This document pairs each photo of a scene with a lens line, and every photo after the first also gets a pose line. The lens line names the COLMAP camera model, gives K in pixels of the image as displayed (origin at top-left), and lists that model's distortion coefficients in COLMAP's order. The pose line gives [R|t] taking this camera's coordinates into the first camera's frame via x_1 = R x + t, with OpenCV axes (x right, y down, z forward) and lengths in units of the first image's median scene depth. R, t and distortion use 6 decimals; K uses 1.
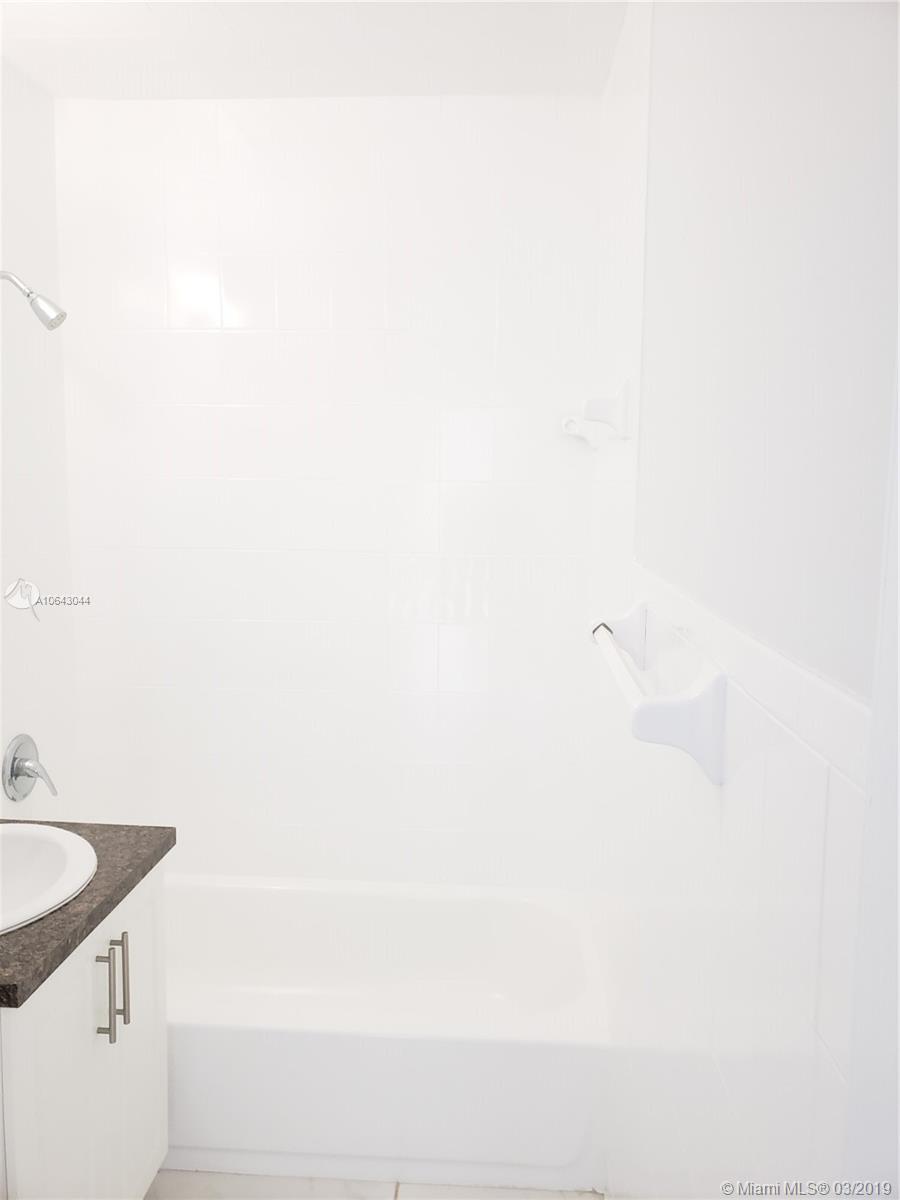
lens RADIAL K [[933.1, 0, 450.0], [0, 933.1, 600.0], [0, 0, 1]] dist [0.005474, 0.000328]
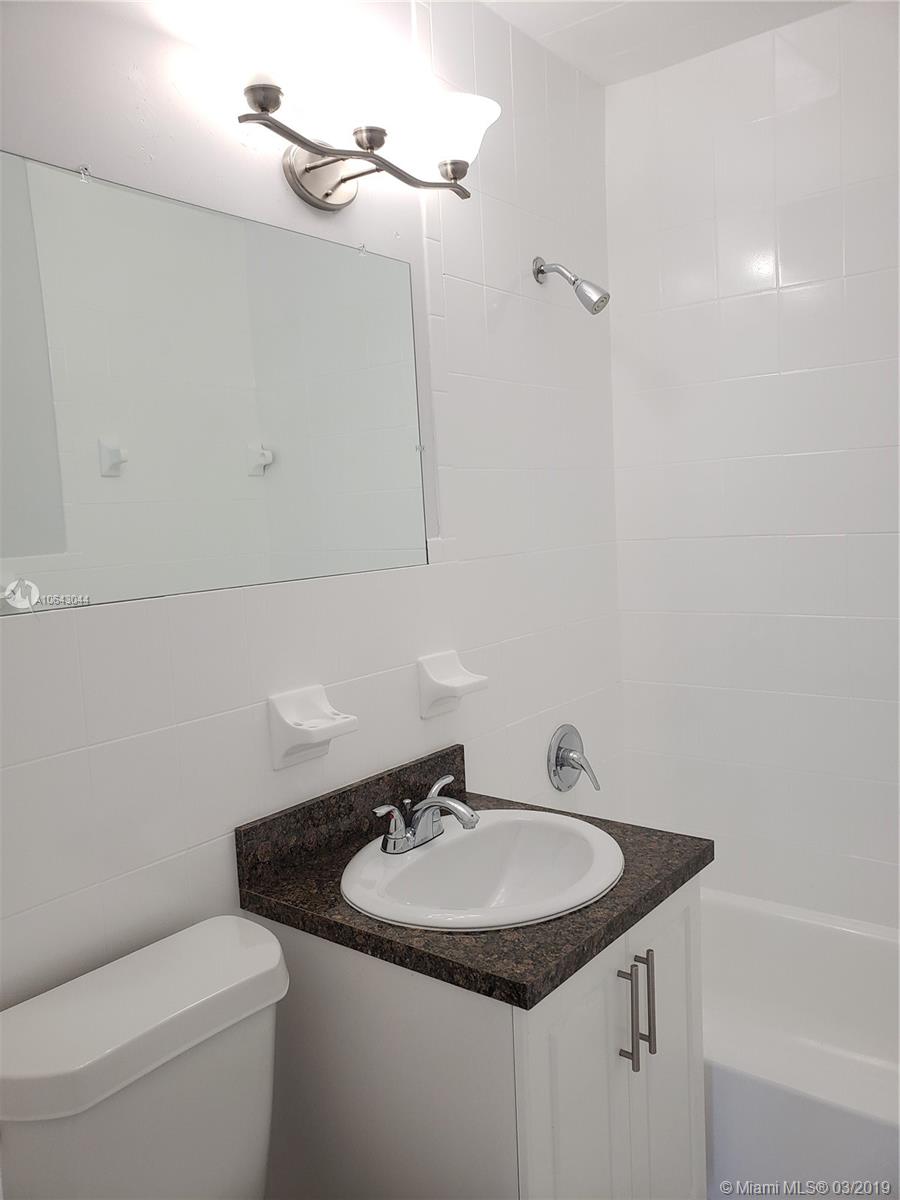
lens RADIAL K [[933.1, 0, 450.0], [0, 933.1, 600.0], [0, 0, 1]] dist [0.005474, 0.000328]
pose [[0.826807, -0.001030, -0.562485, -0.002205], [-0.005496, 0.999936, -0.009909, 0.029658], [0.562459, 0.011285, 0.826748, 0.145849]]
